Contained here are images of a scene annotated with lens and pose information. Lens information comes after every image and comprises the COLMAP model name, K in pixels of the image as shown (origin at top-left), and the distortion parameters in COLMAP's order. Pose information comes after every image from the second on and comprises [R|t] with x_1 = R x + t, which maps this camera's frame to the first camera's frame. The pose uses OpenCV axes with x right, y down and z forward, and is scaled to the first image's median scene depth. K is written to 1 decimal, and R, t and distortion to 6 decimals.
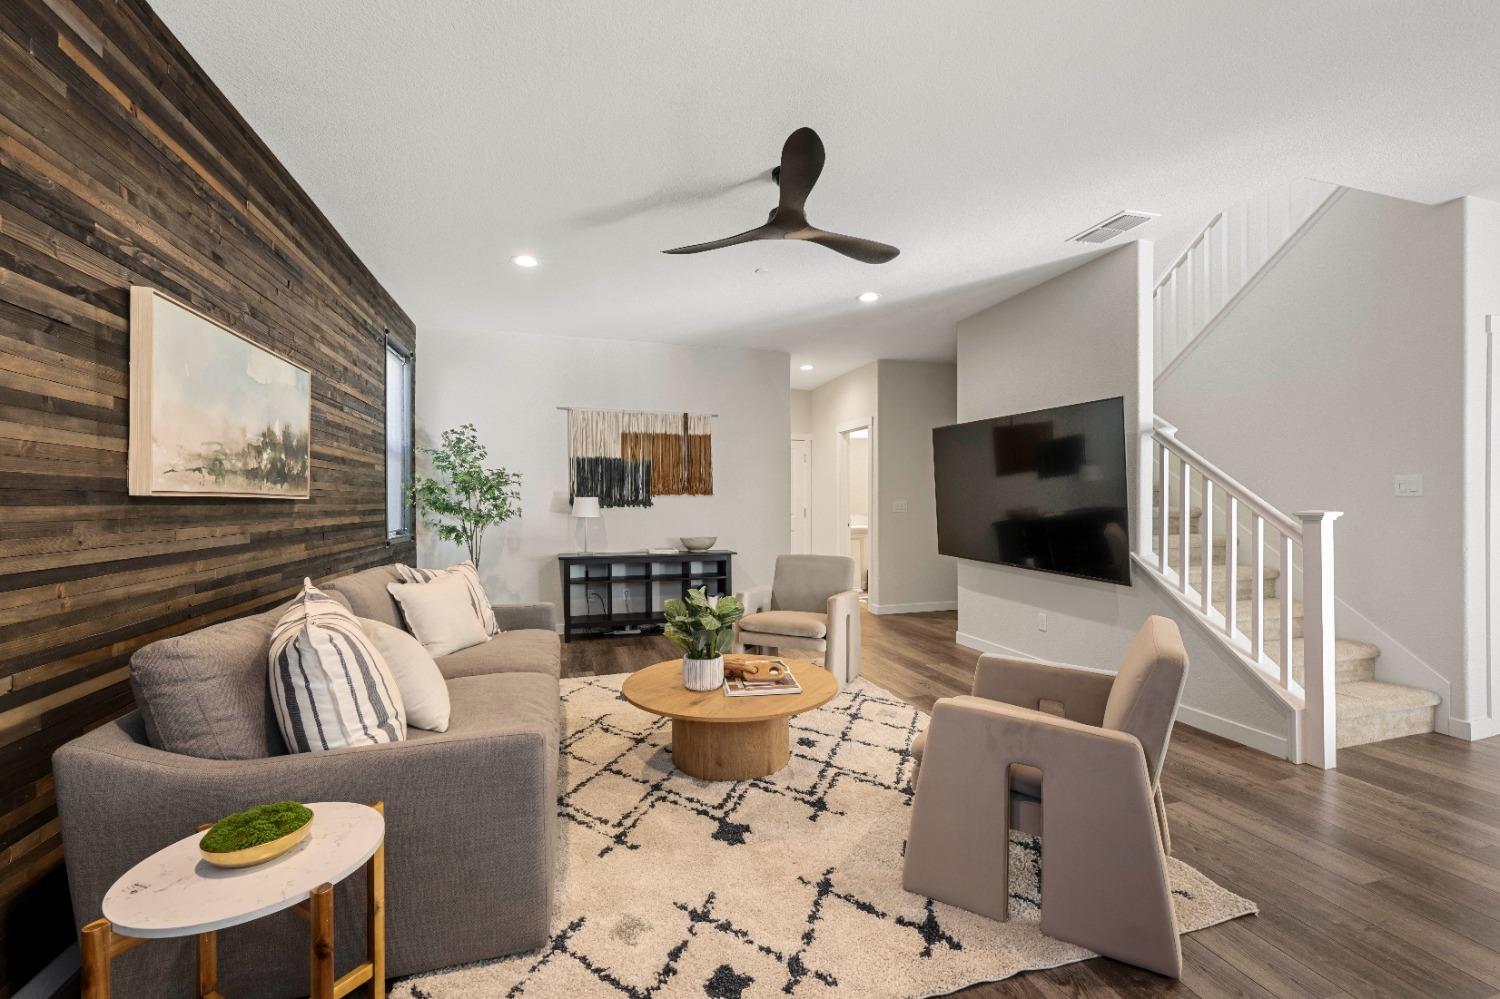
lens RADIAL K [[615.0, 0, 744.6], [0, 615.0, 501.0], [0, 0, 1]] dist [-0.002842, 0.000402]
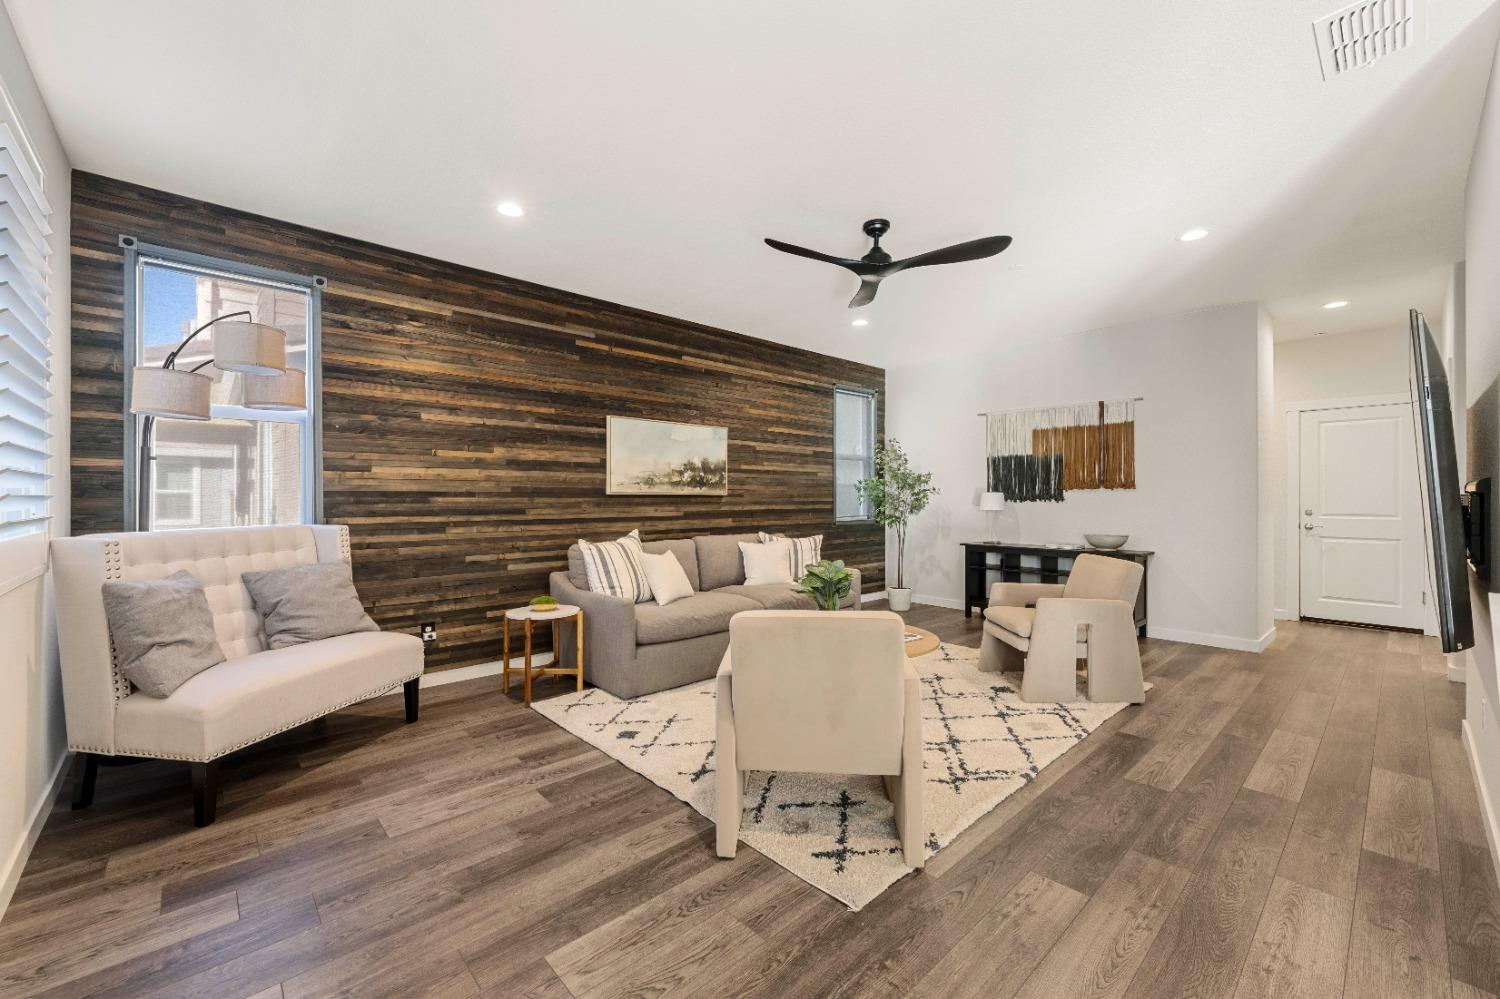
lens RADIAL K [[595.7, 0, 753.5], [0, 595.7, 495.0], [0, 0, 1]] dist [0.002412, -0.001820]
pose [[0.441219, -0.002488, -0.897396, 1.069409], [0.001756, 0.999997, -0.001909, 0.000463], [0.897398, -0.000733, 0.441222, 0.280839]]
